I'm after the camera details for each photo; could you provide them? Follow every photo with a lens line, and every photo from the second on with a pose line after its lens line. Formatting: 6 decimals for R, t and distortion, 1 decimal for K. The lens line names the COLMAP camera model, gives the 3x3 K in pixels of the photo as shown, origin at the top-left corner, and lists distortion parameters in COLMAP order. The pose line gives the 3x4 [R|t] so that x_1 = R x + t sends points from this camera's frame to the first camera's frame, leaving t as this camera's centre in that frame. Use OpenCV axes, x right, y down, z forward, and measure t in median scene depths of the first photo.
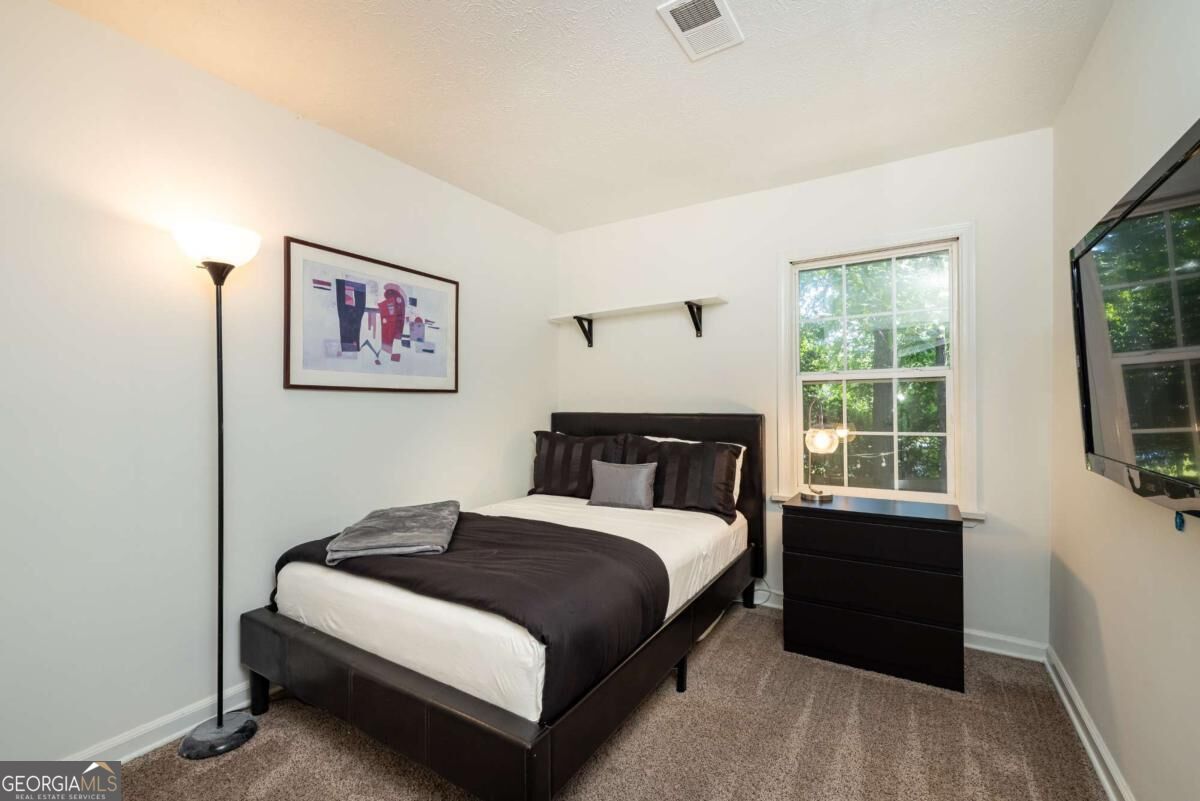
lens RADIAL K [[510.1, 0, 600.0], [0, 510.1, 400.5], [0, 0, 1]] dist [0.002340, 0.000139]
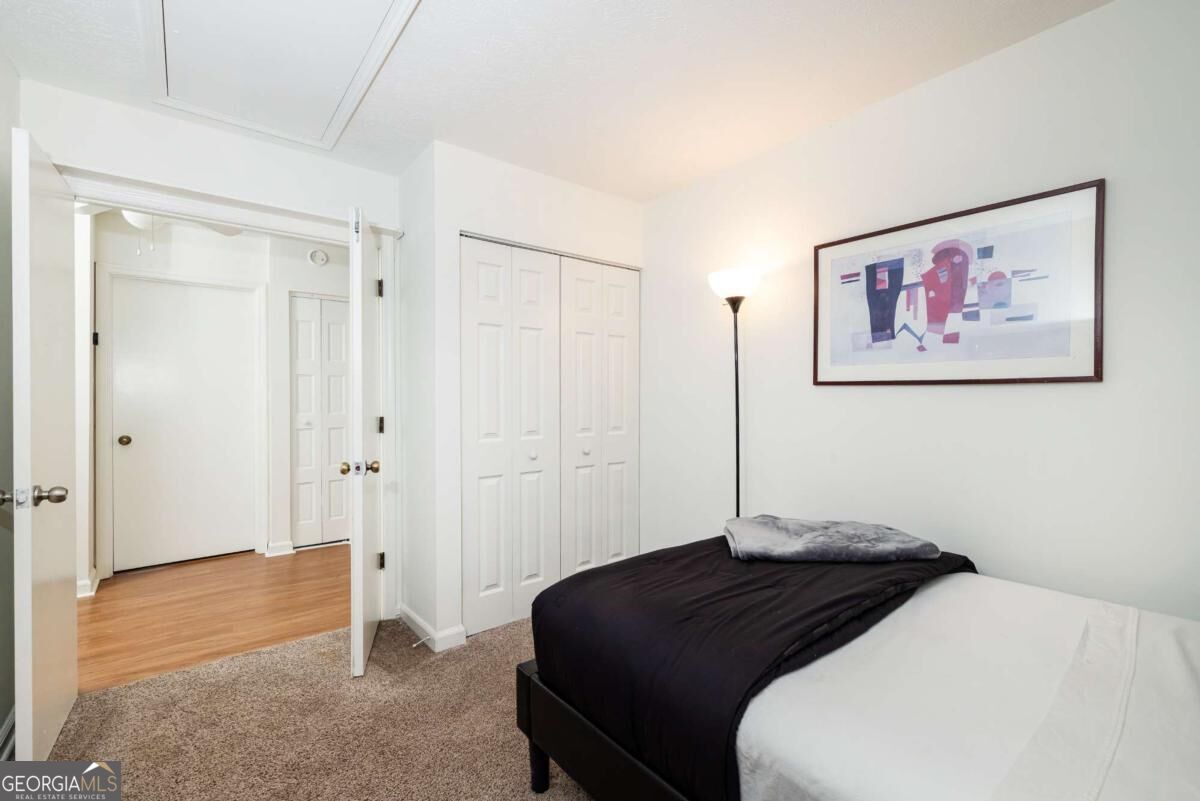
lens RADIAL K [[510.1, 0, 600.0], [0, 510.1, 400.5], [0, 0, 1]] dist [0.002340, 0.000139]
pose [[-0.321384, 0.006772, -0.946925, 0.489225], [0.001403, 0.999977, 0.006675, 0.001179], [0.946948, 0.000817, -0.321386, 0.781178]]
